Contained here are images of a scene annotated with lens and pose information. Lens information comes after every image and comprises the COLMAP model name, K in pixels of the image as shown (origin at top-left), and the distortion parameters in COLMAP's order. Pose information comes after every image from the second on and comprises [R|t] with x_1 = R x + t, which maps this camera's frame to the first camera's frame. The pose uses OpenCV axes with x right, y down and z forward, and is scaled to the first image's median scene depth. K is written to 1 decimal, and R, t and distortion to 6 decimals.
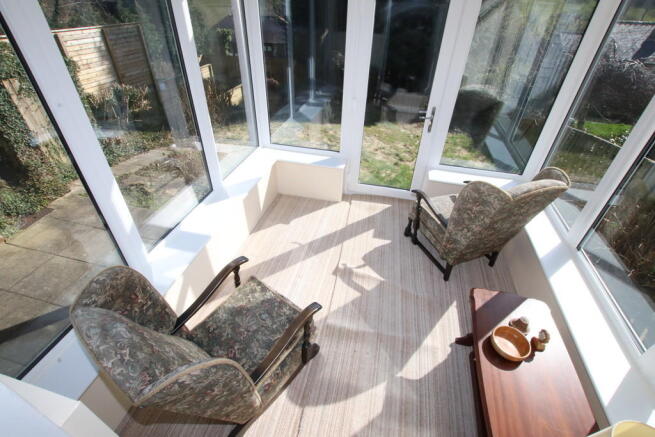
lens RADIAL K [[309.7, 0, 327.5], [0, 309.7, 218.5], [0, 0, 1]] dist [-0.001717, -0.000414]
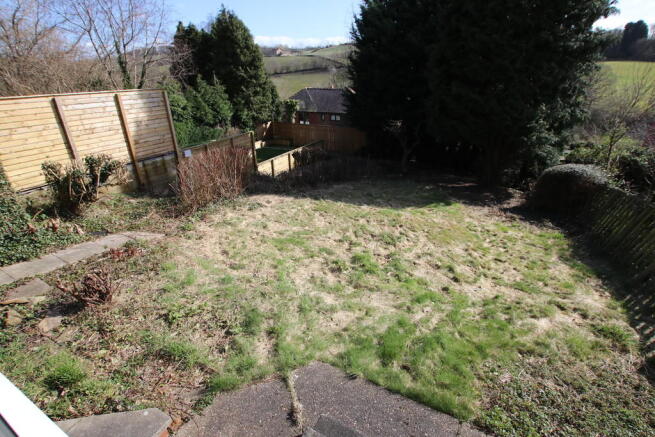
lens RADIAL K [[309.7, 0, 327.5], [0, 309.7, 218.5], [0, 0, 1]] dist [-0.001717, -0.000414]
pose [[0.973761, 0.086188, -0.210619, 0.099840], [-0.124232, 0.976760, -0.174659, -0.163269], [0.190671, 0.196242, 0.961839, 0.298077]]
